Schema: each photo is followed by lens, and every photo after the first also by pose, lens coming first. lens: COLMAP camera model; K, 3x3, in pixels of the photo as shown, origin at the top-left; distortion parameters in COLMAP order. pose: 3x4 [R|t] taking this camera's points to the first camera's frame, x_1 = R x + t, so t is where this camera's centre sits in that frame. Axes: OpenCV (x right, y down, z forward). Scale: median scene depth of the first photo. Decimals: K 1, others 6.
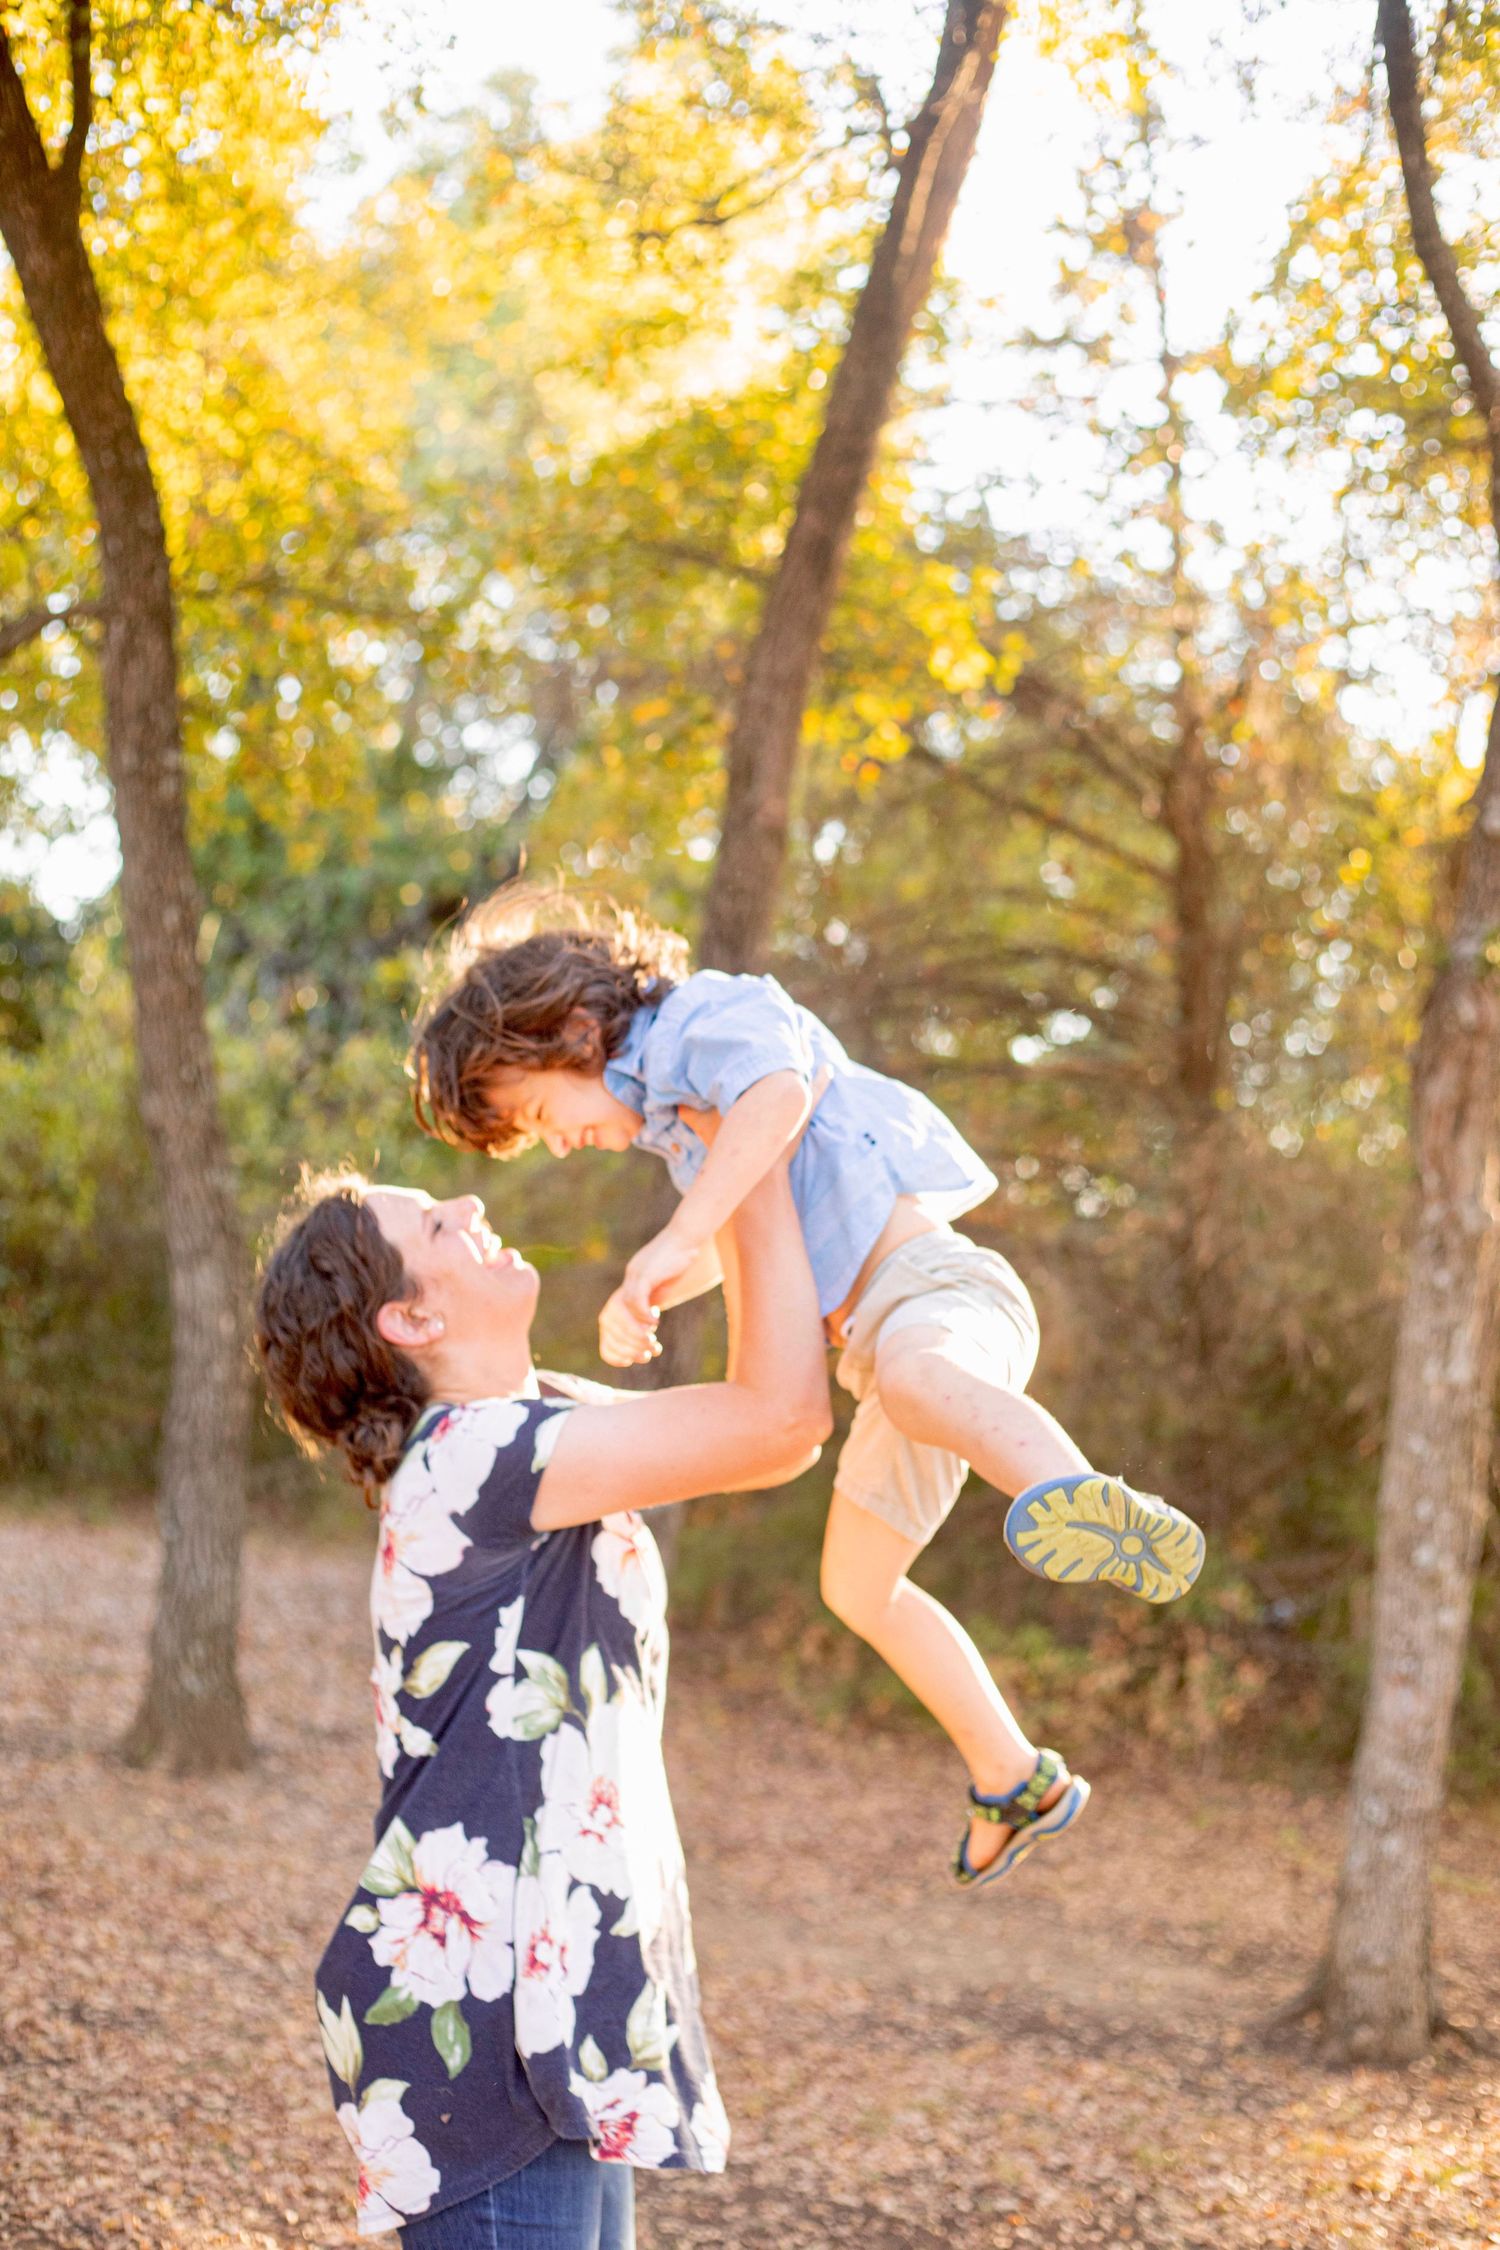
lens RADIAL K [[3198.8, 0, 750.0], [0, 3198.8, 1125.0], [0, 0, 1]] dist [-0.088001, -0.115174]
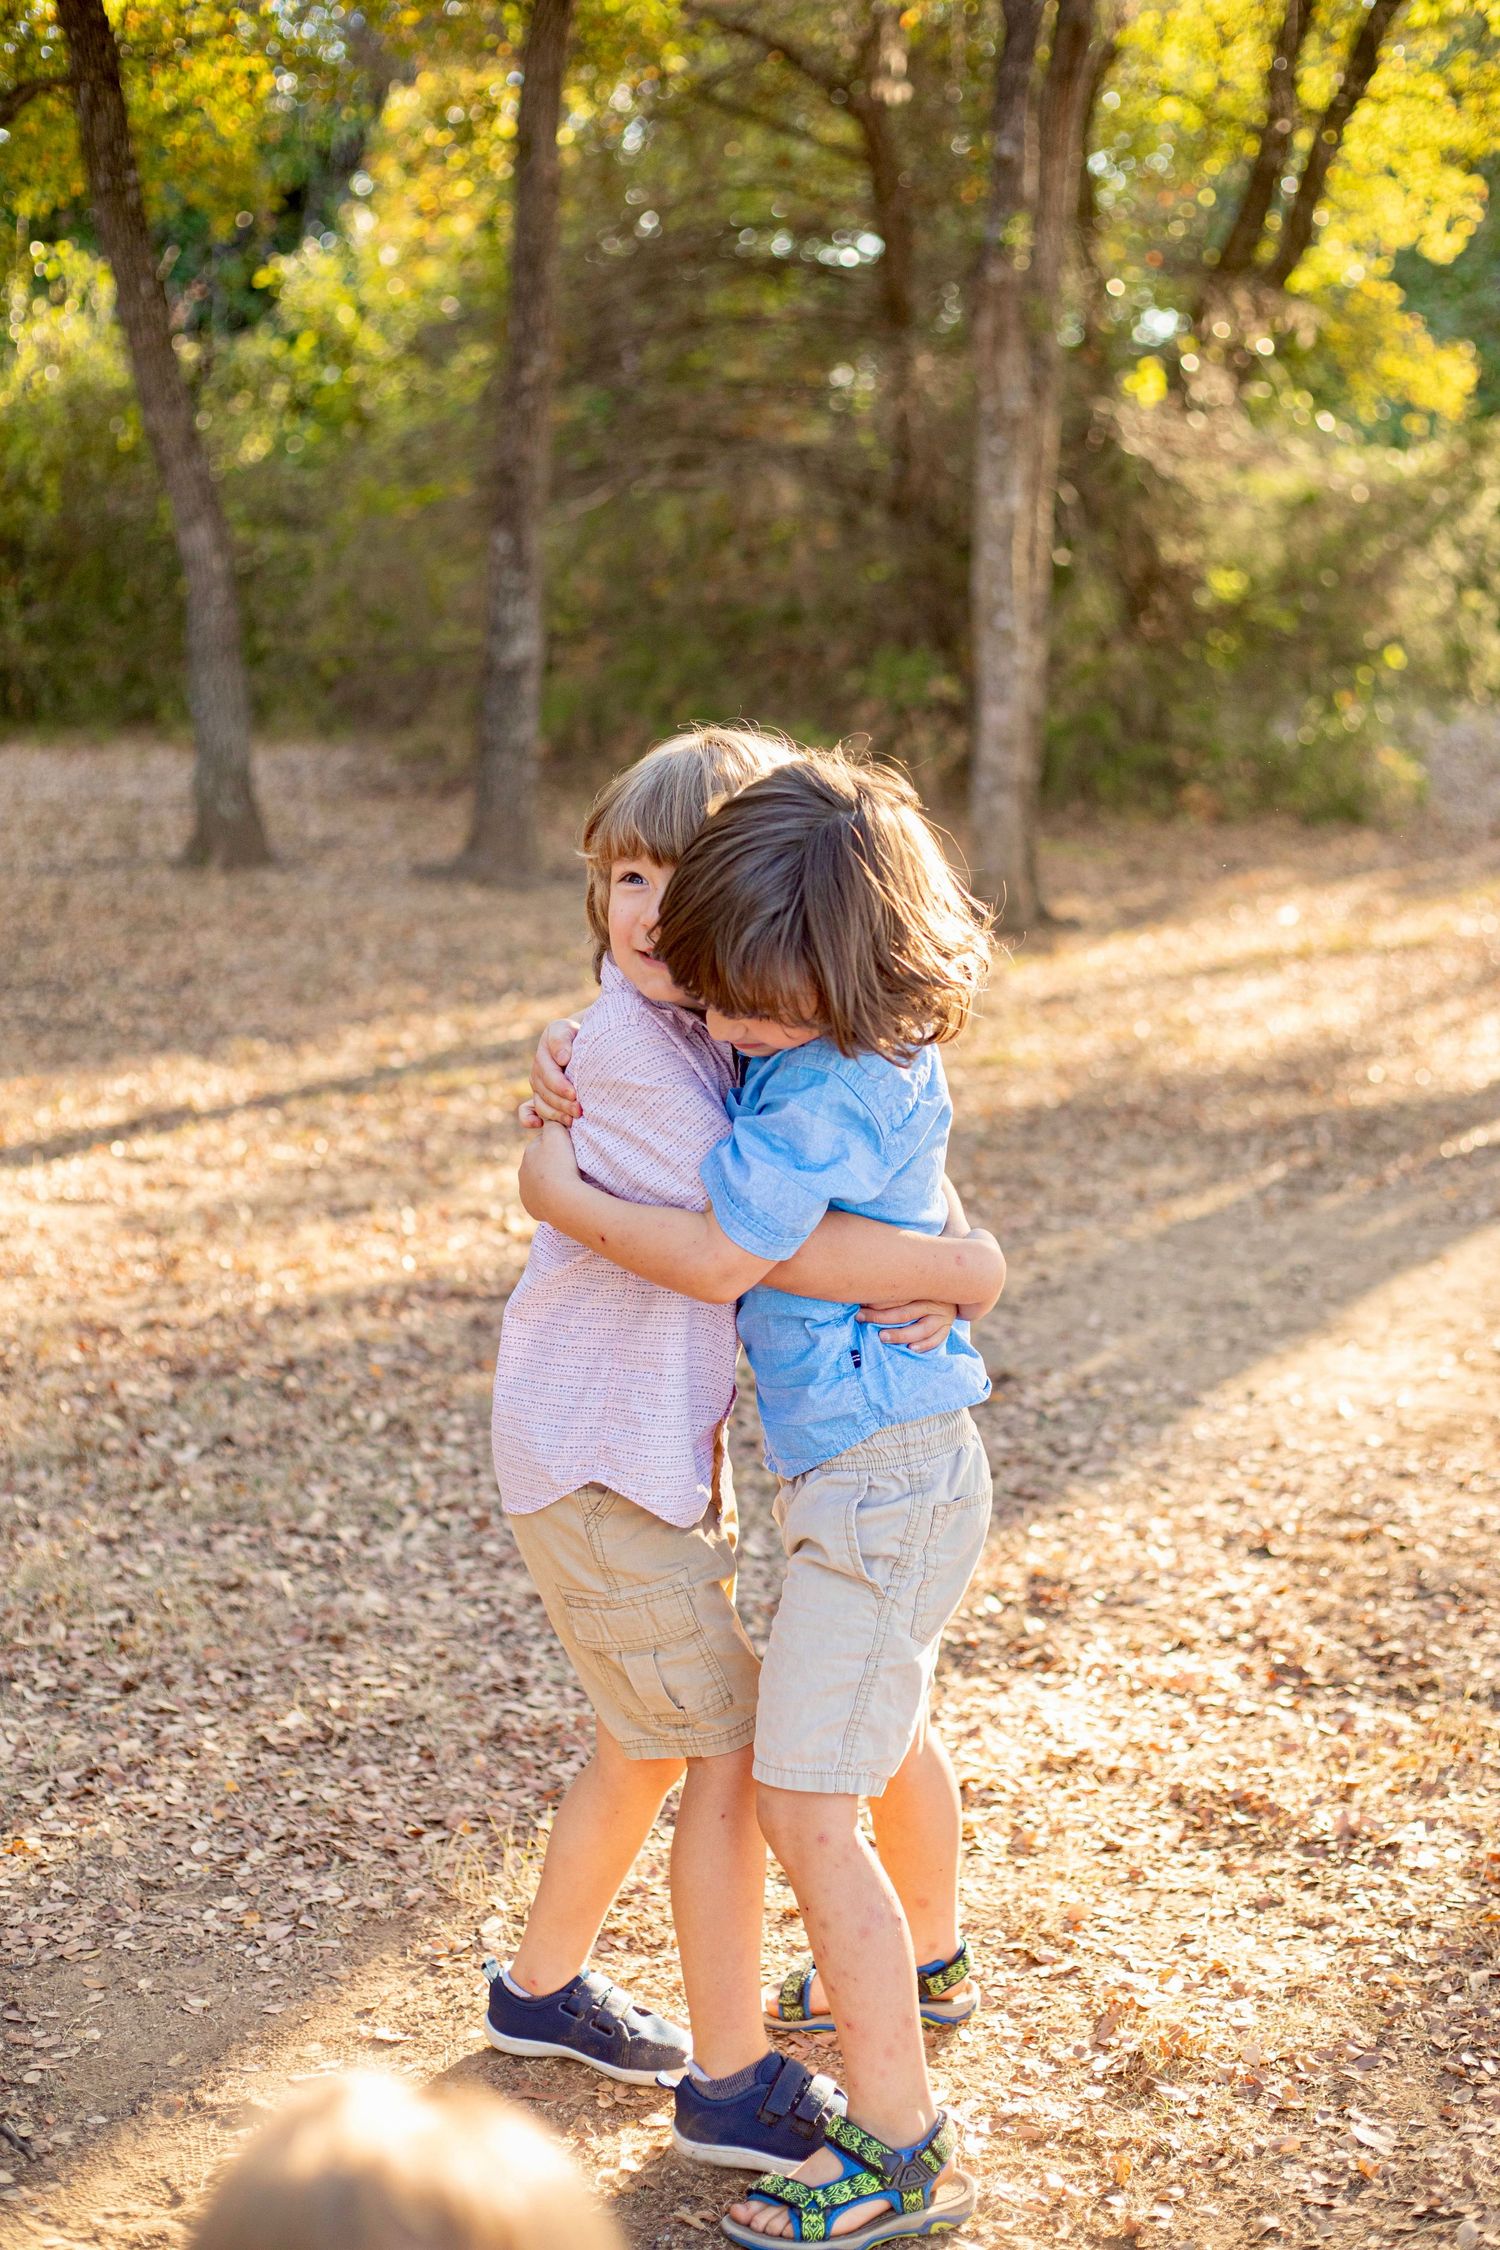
lens RADIAL K [[3305.5, 0, 751.4], [0, 3305.5, 1091.4], [0, 0, 1]] dist [-0.080815, -0.092682]
pose [[0.993757, -0.109859, 0.019443, 0.022537], [0.102782, 0.969284, 0.223436, -0.014835], [-0.043392, -0.220043, 0.974525, -0.530760]]
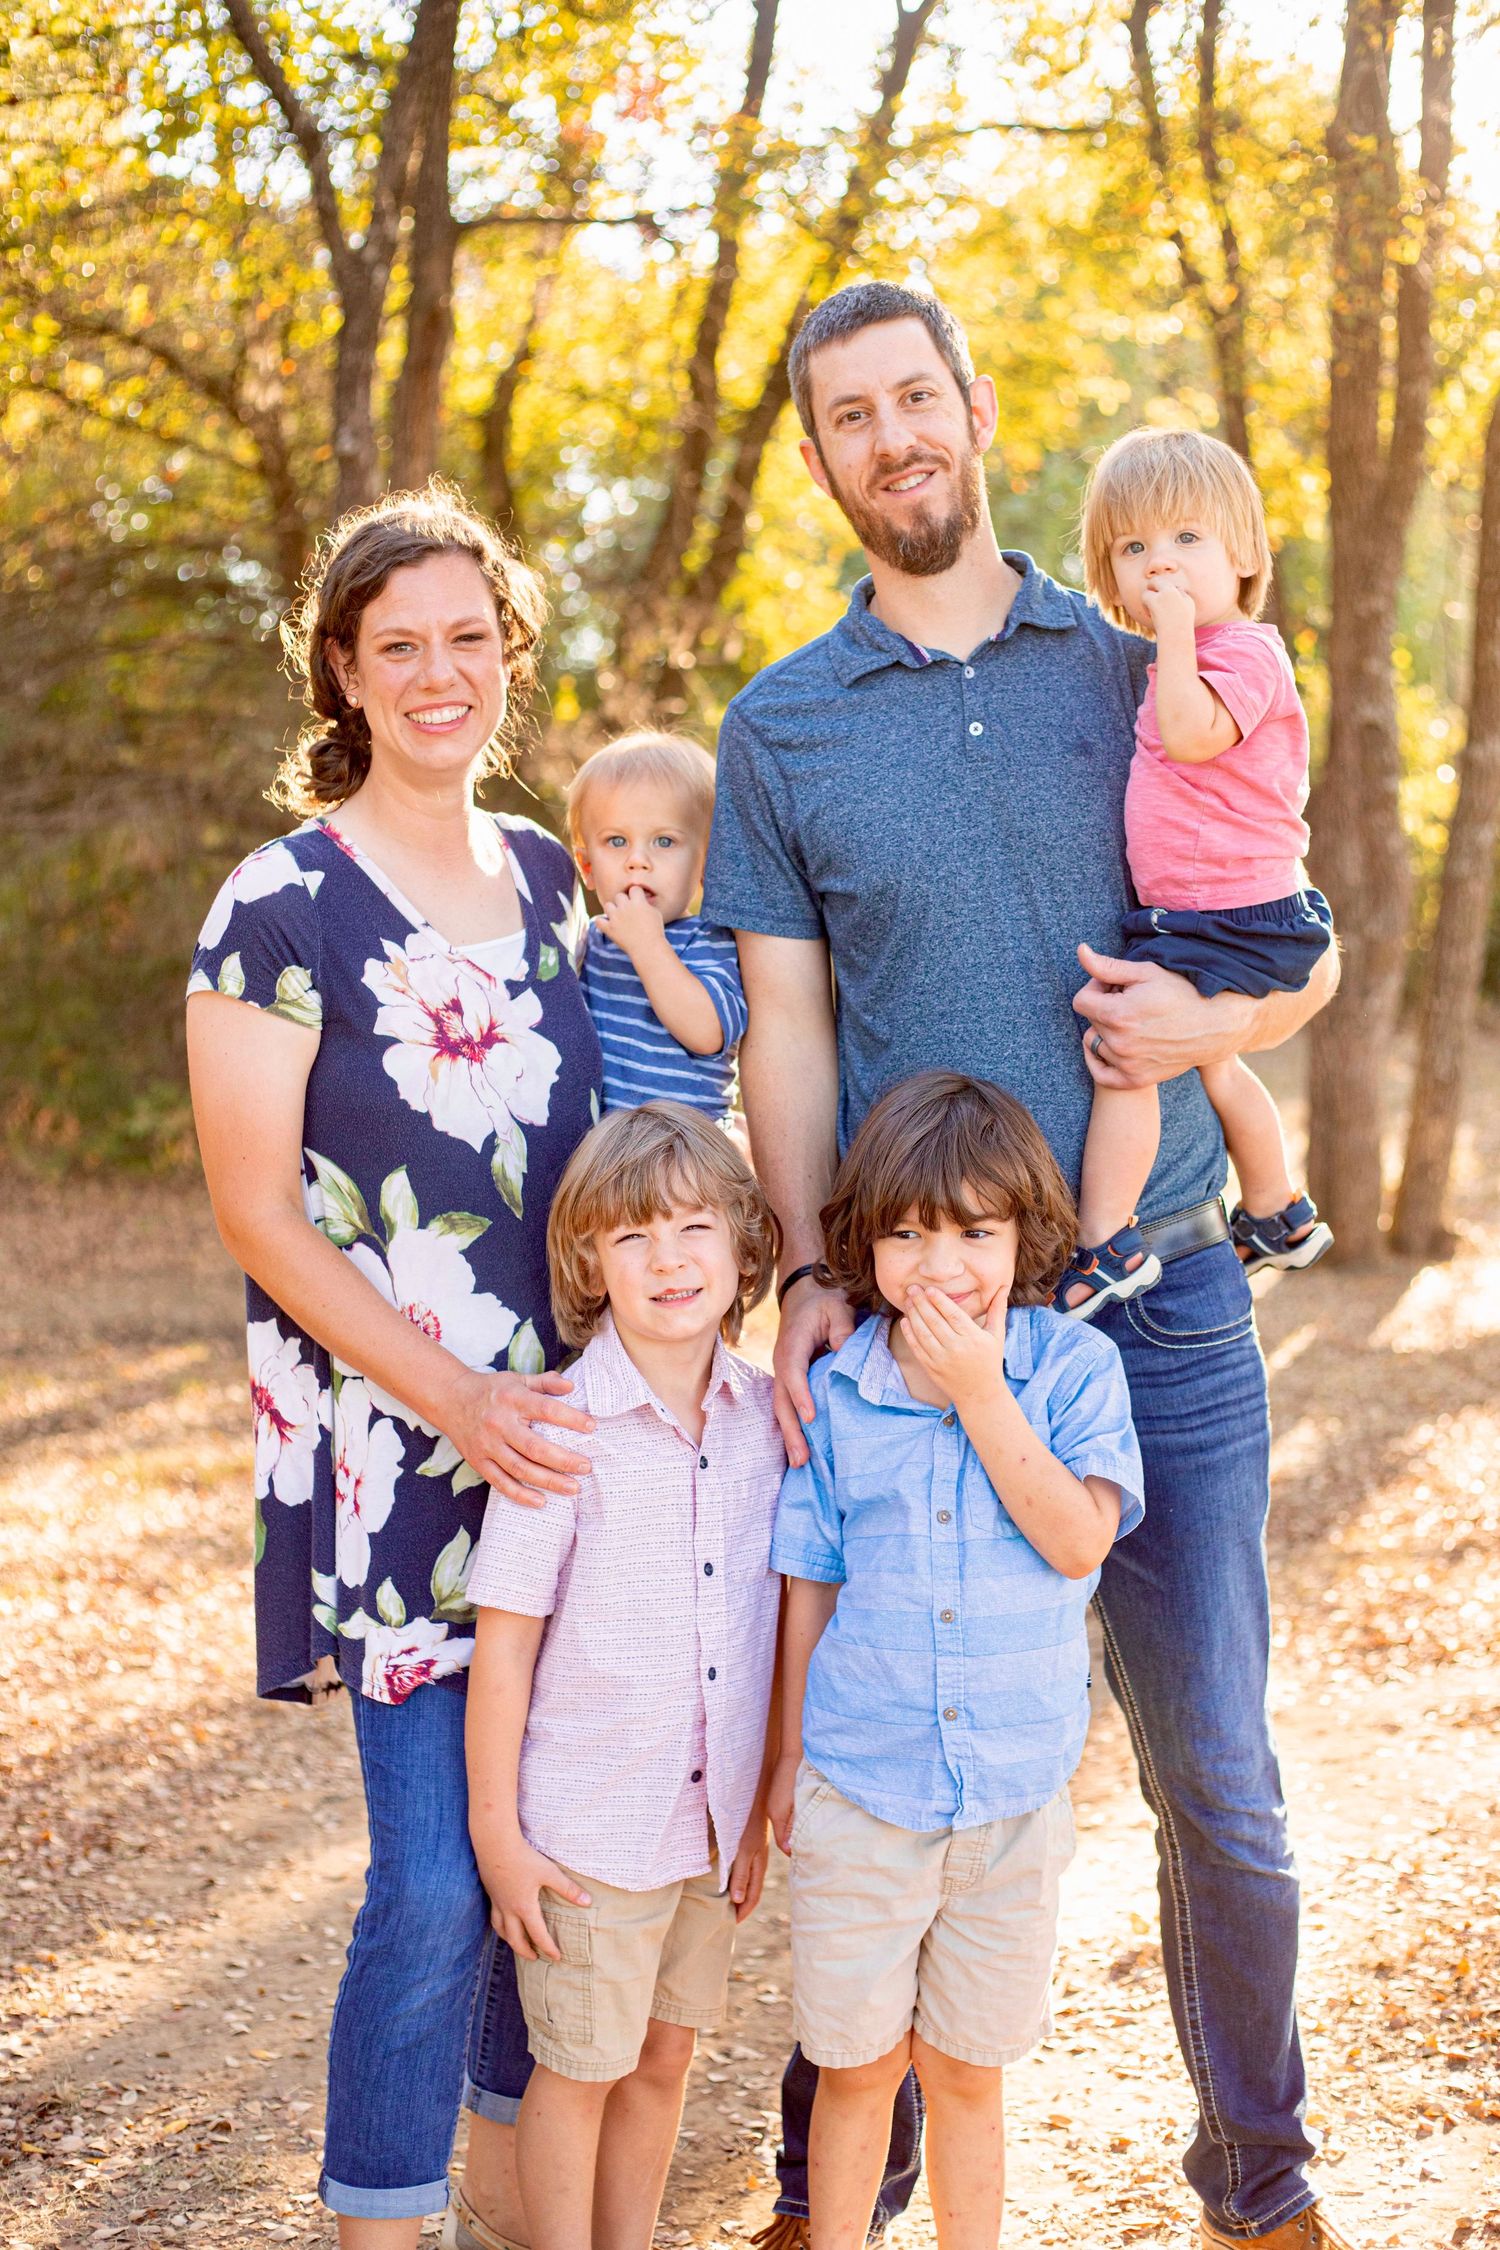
lens RADIAL K [[3260.5, 0, 758.9], [0, 3260.5, 1093.3], [0, 0, 1]] dist [0.016737, -0.443001]
pose [[0.976730, -0.142000, 0.160732, 0.111128], [0.118866, 0.982204, 0.145415, -0.001825], [-0.178521, -0.122926, 0.976227, -0.364841]]
